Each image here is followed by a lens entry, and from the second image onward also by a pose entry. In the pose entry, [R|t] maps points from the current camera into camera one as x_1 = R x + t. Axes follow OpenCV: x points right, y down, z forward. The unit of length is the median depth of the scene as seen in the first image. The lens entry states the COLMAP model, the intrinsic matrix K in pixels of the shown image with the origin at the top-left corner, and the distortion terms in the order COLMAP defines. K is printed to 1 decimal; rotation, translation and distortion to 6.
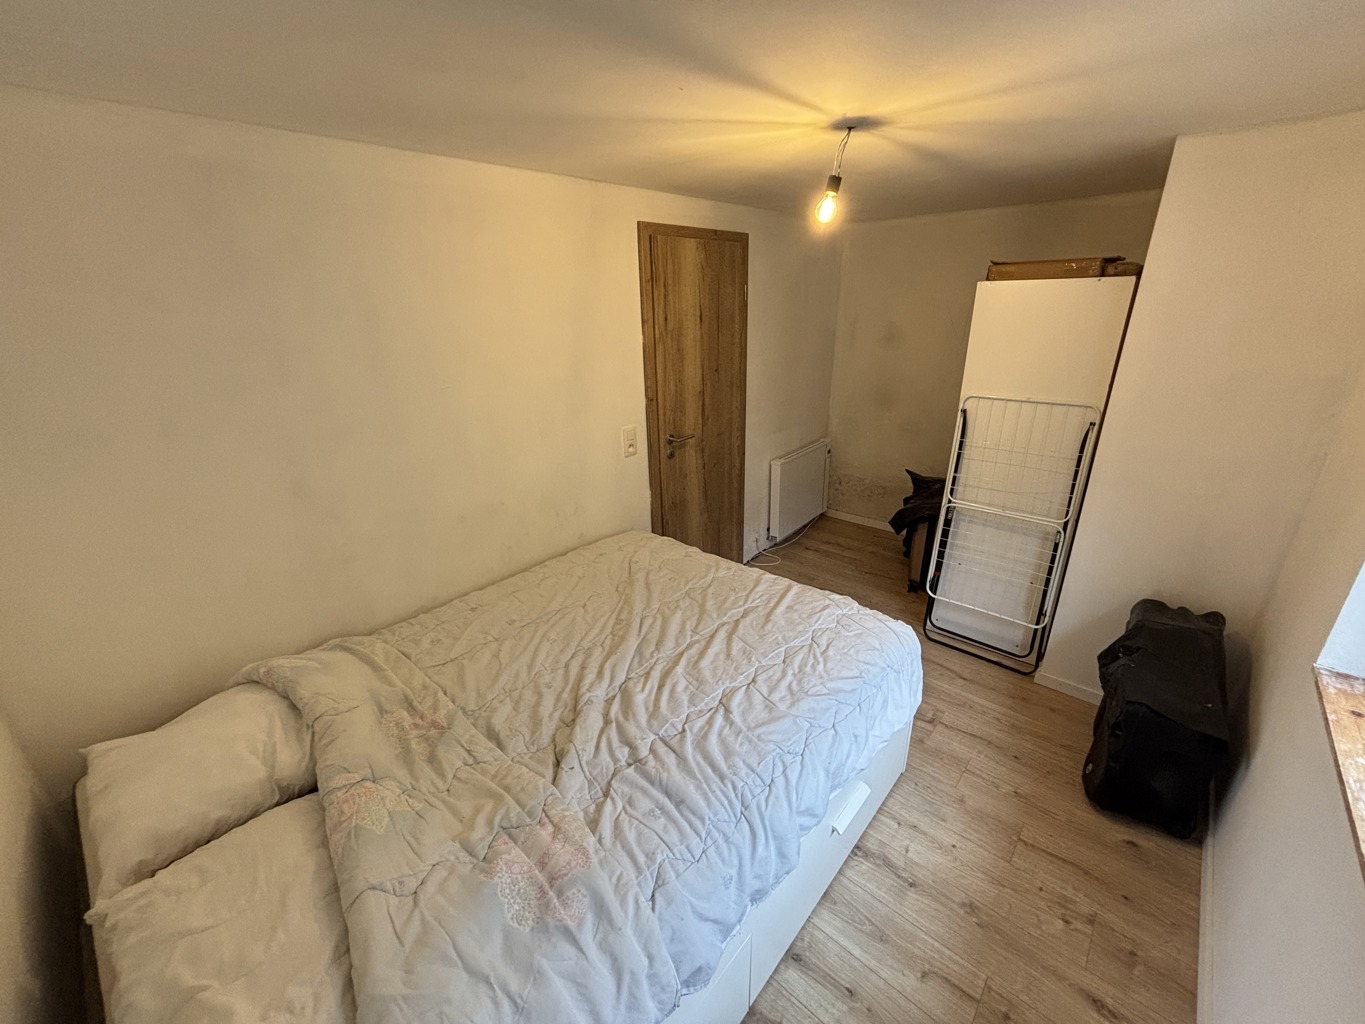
lens RADIAL K [[555.7, 0, 679.1], [0, 555.7, 515.5], [0, 0, 1]] dist [-0.003583, -0.001090]
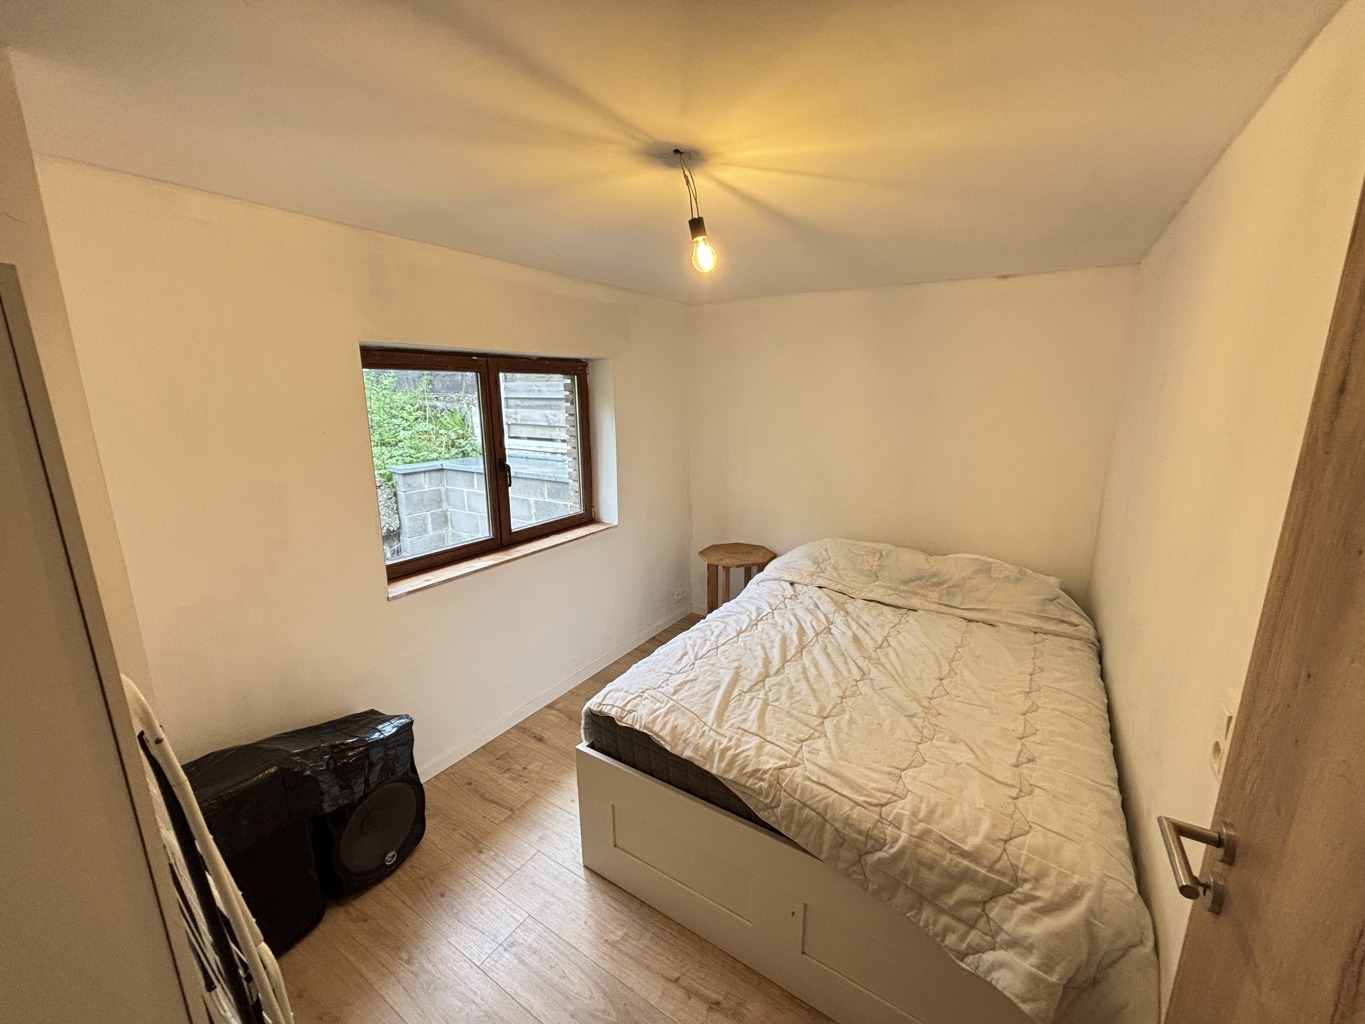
lens RADIAL K [[555.7, 0, 680.0], [0, 555.7, 516.2], [0, 0, 1]] dist [-0.003583, -0.001090]
pose [[-0.987708, 0.061348, -0.143768, 0.416472], [-0.030682, 0.825776, 0.563163, -0.646318], [0.153270, 0.560652, -0.813743, 1.769773]]
